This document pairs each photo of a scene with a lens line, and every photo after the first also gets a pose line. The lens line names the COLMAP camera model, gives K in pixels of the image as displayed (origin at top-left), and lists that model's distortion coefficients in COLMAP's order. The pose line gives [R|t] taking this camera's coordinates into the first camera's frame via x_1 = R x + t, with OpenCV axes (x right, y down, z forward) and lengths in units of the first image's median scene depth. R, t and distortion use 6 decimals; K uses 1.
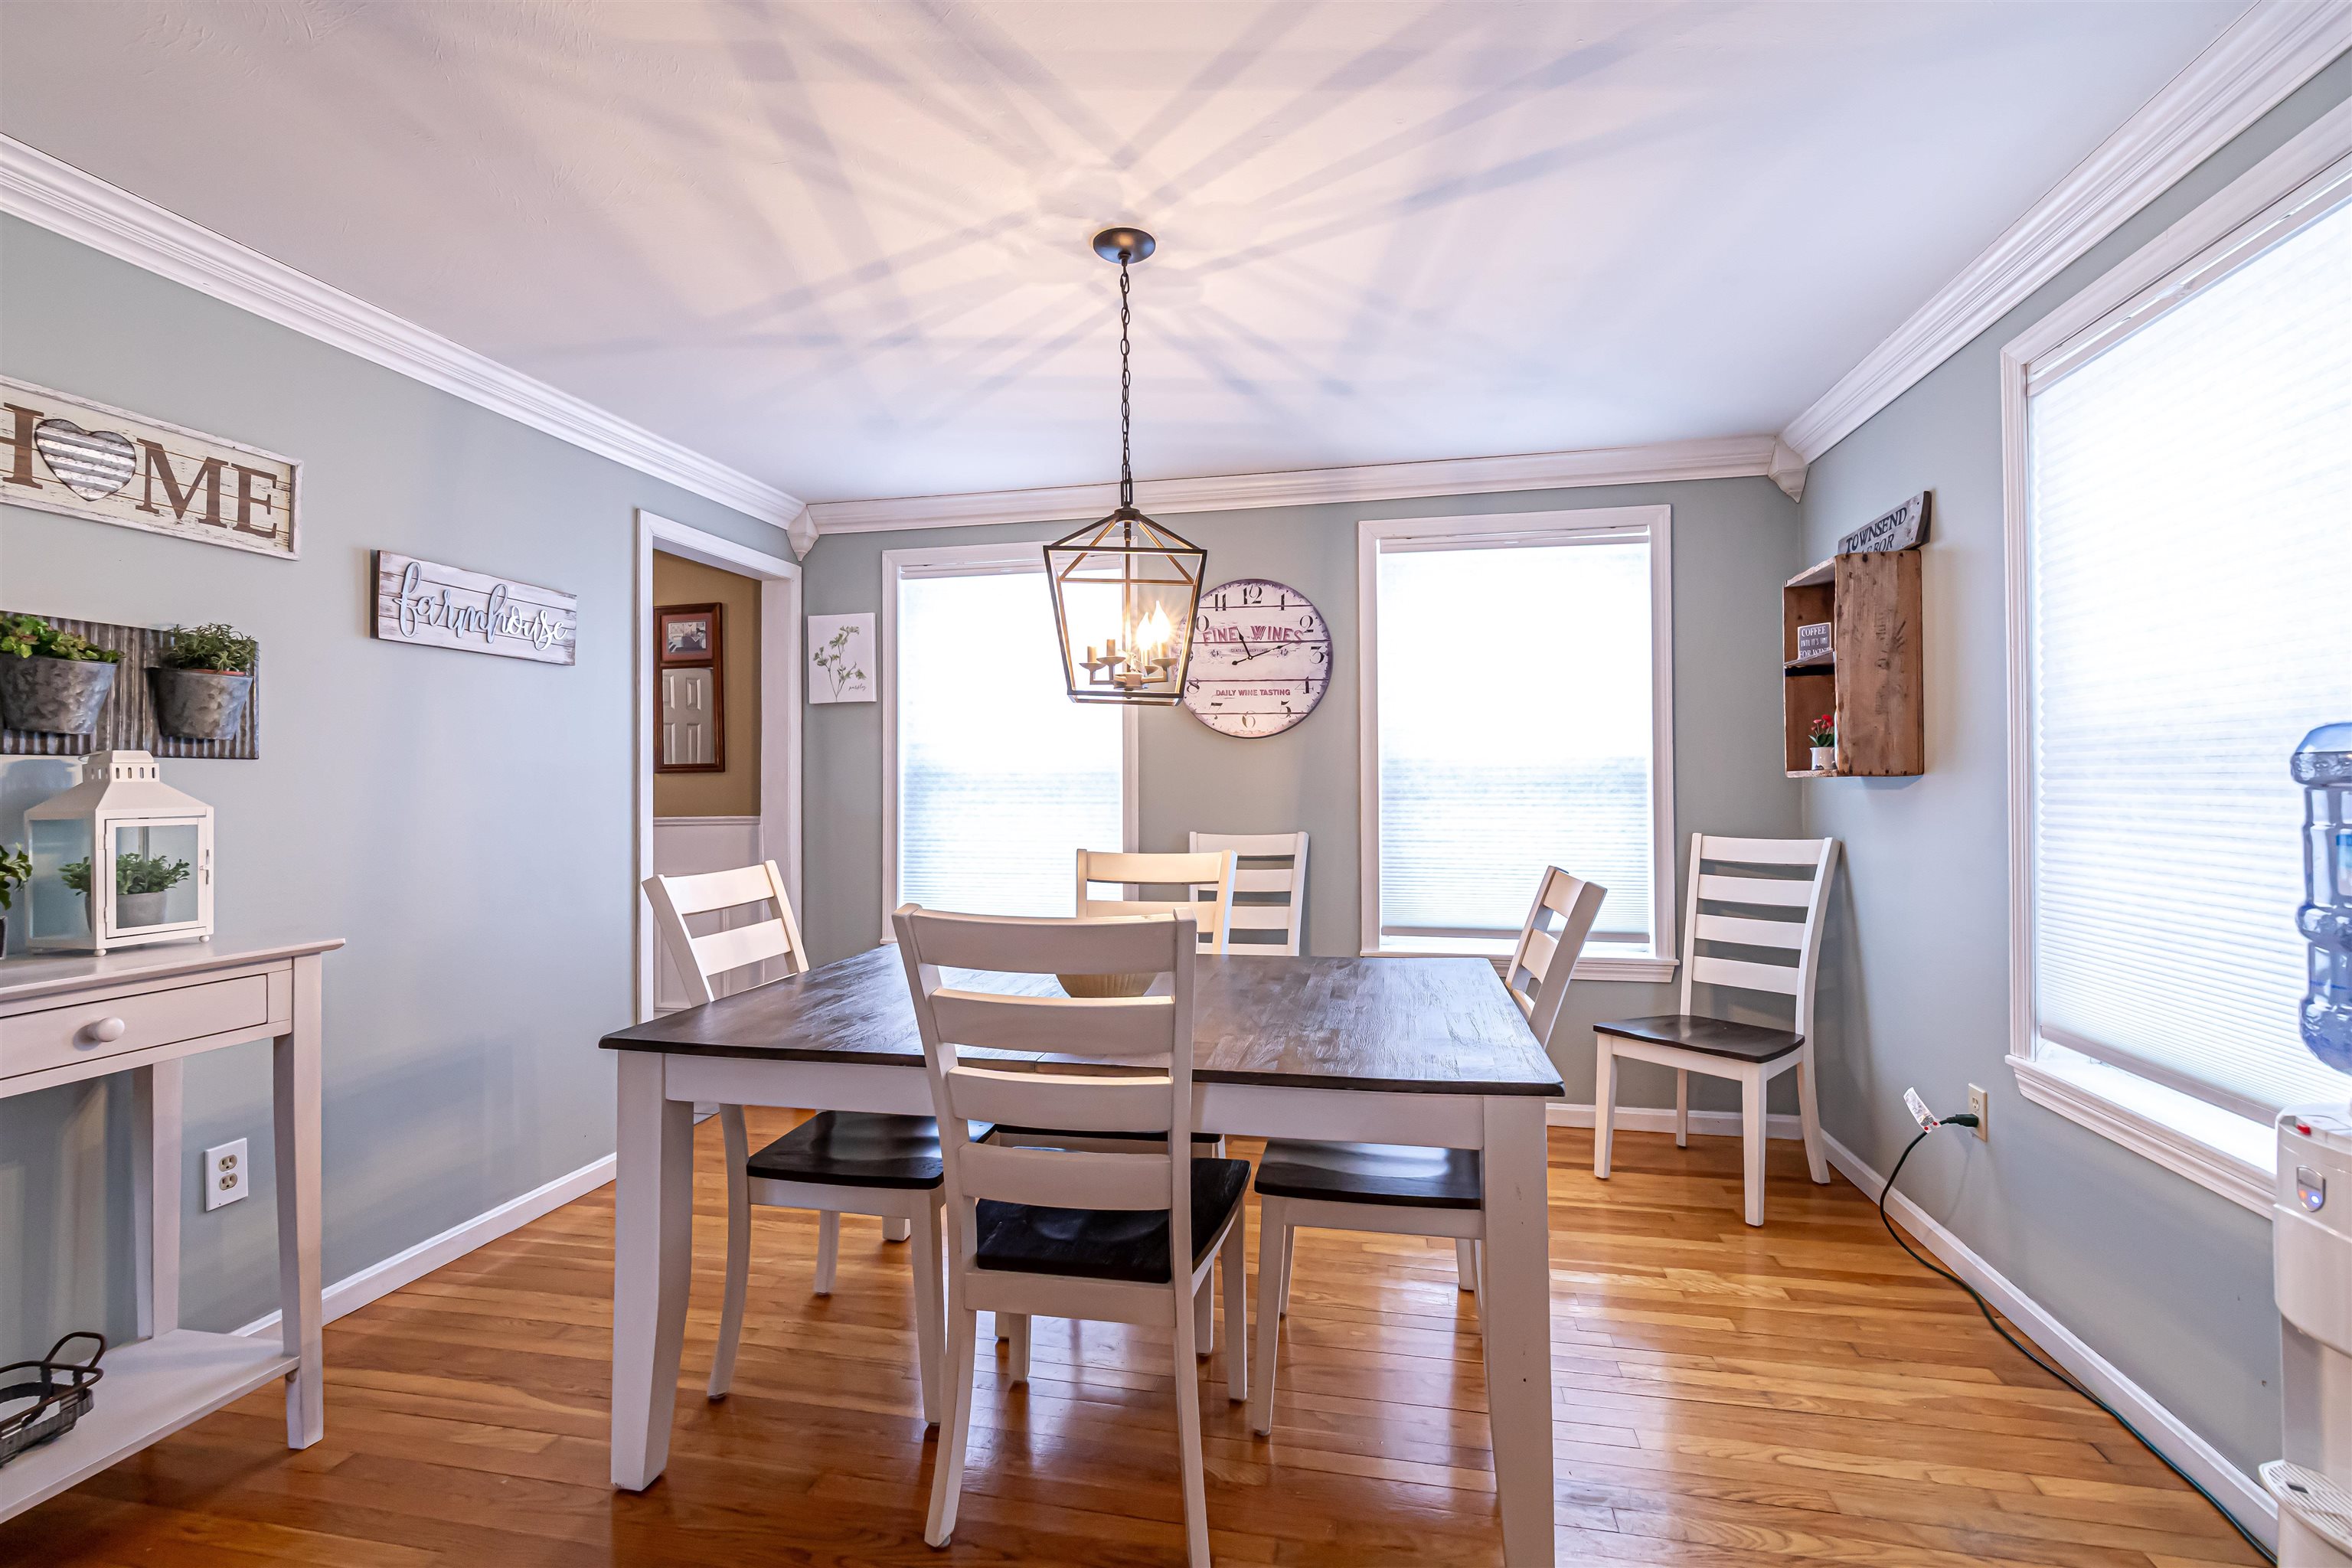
lens RADIAL K [[1078.0, 0, 1190.1], [0, 1078.0, 788.8], [0, 0, 1]] dist [0.000360, 0.000053]
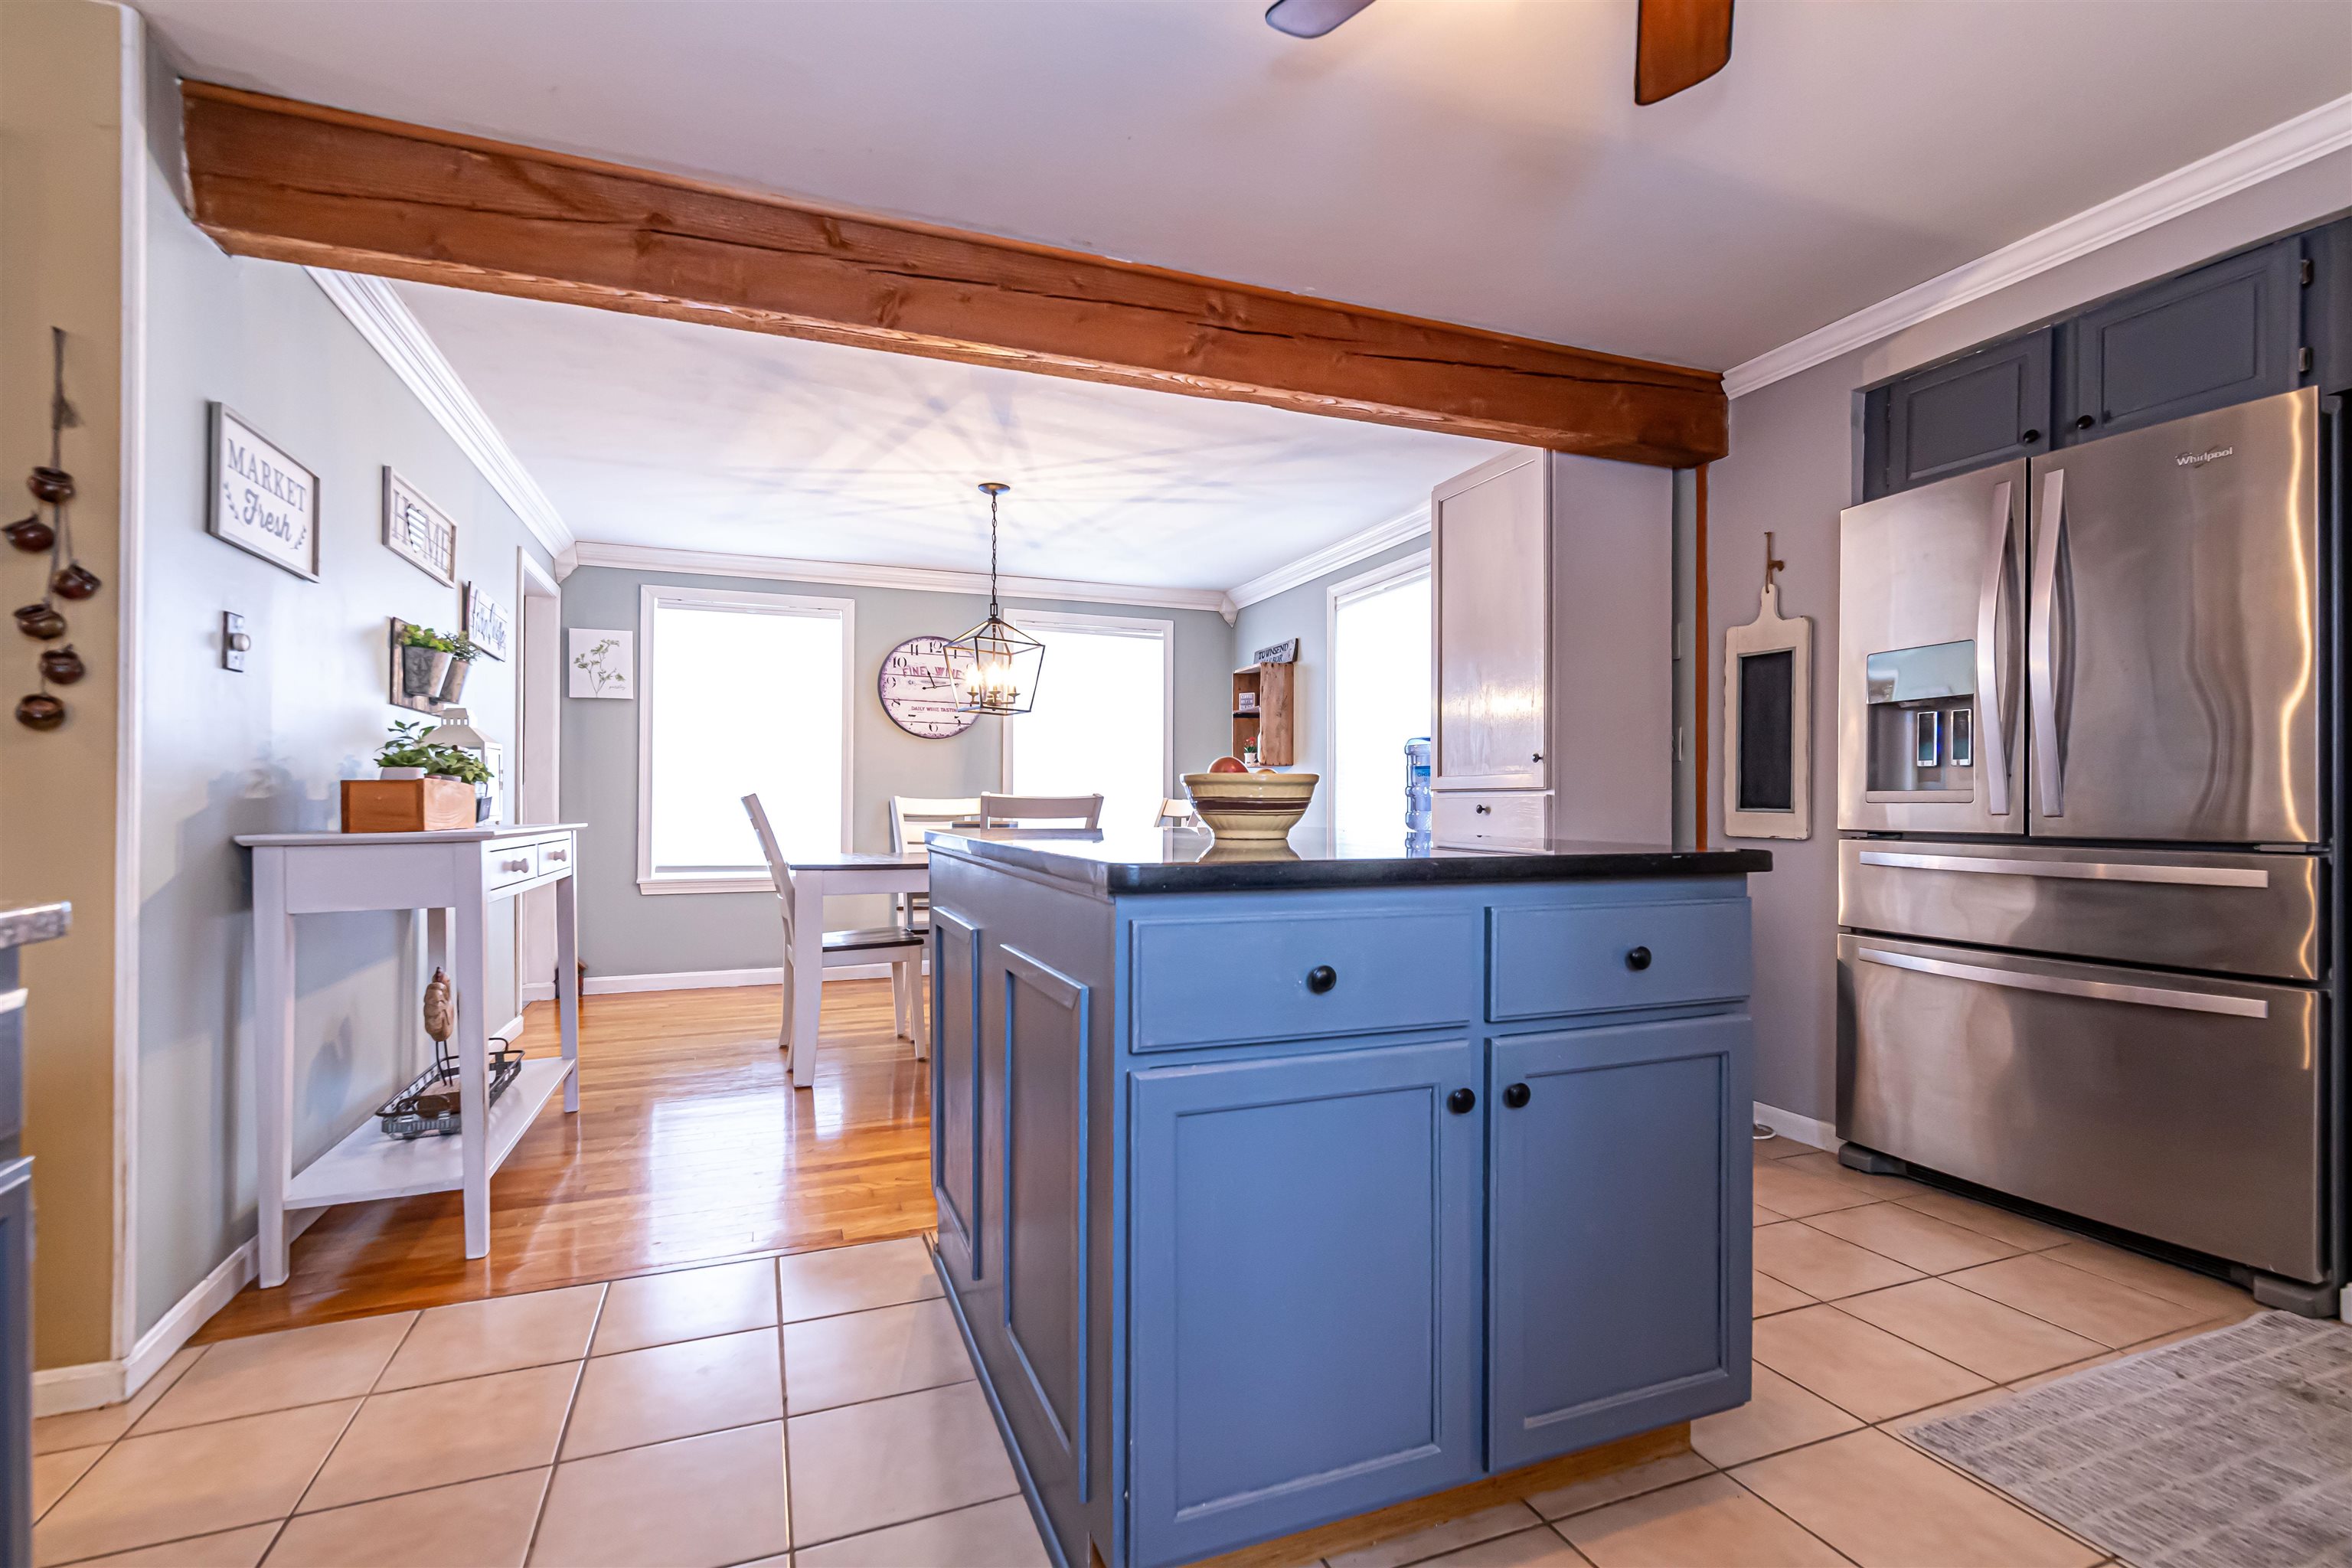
lens RADIAL K [[1039.0, 0, 1173.3], [0, 1039.0, 800.0], [0, 0, 1]] dist [-0.002754, 0.000214]
pose [[0.851822, 0.012421, 0.523684, -0.609695], [-0.007881, 0.999910, -0.010898, 0.077874], [-0.523772, 0.005156, 0.851843, -0.646285]]
